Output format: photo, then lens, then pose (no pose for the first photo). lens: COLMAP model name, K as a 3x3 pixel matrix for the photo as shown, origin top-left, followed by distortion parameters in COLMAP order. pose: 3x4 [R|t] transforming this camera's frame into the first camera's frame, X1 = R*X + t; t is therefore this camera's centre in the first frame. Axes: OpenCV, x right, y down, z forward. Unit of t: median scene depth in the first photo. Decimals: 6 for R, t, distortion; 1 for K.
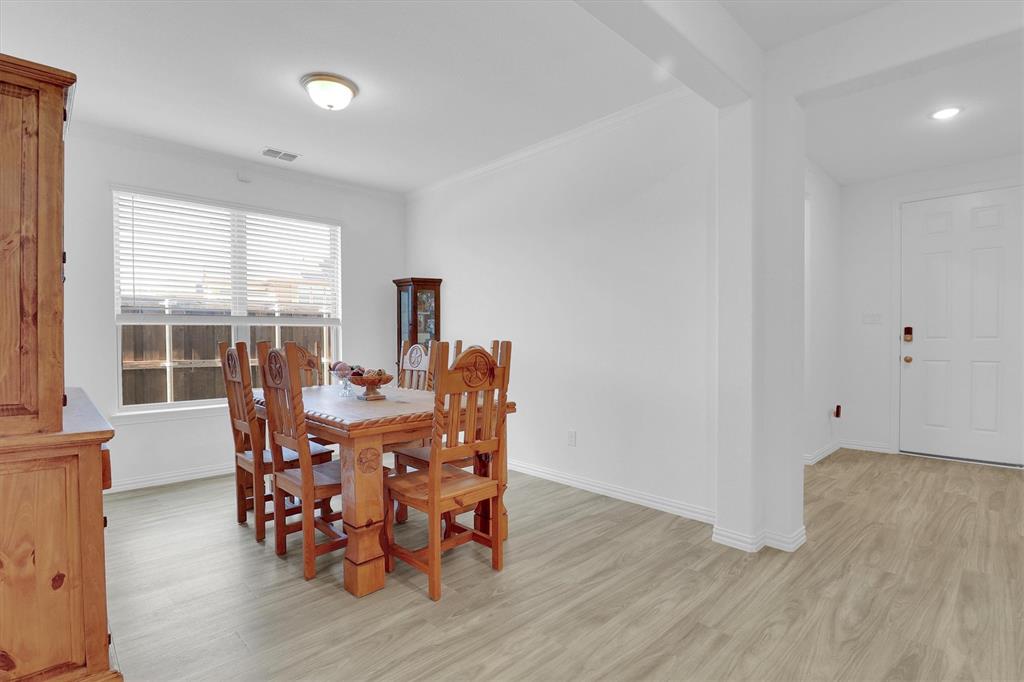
lens RADIAL K [[478.4, 0, 510.0], [0, 478.4, 336.5], [0, 0, 1]] dist [-0.000759, -0.011212]
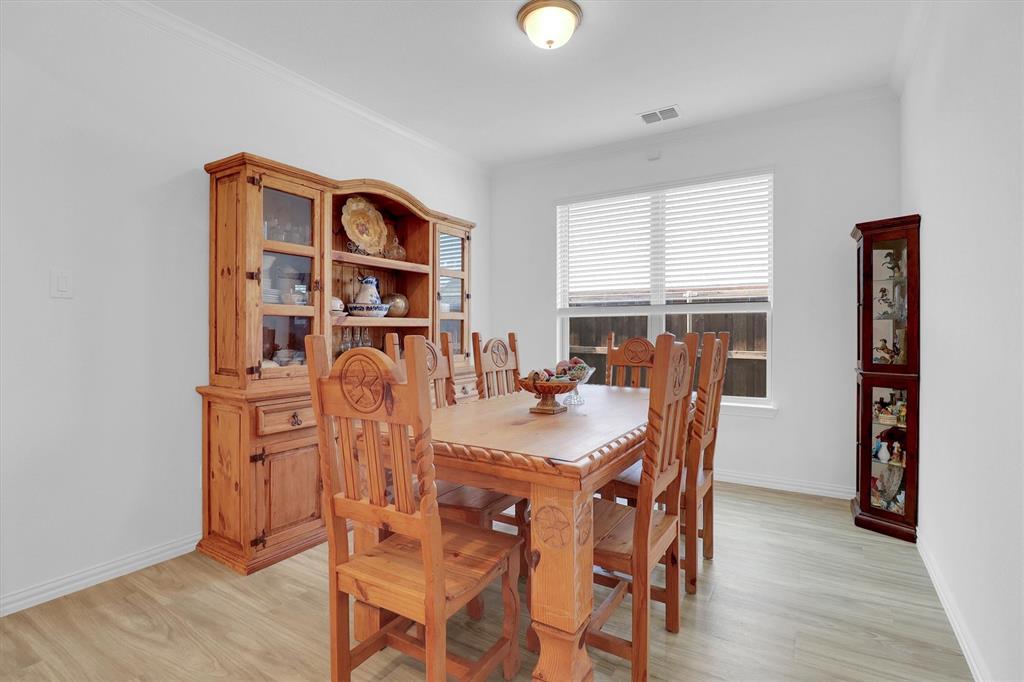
lens RADIAL K [[495.3, 0, 511.5], [0, 495.3, 336.9], [0, 0, 1]] dist [-0.000777, -0.026226]
pose [[0.235414, 0.017465, -0.971738, 0.312346], [0.010643, 0.999732, 0.020547, -0.002362], [0.971837, -0.015179, 0.235165, 0.499641]]
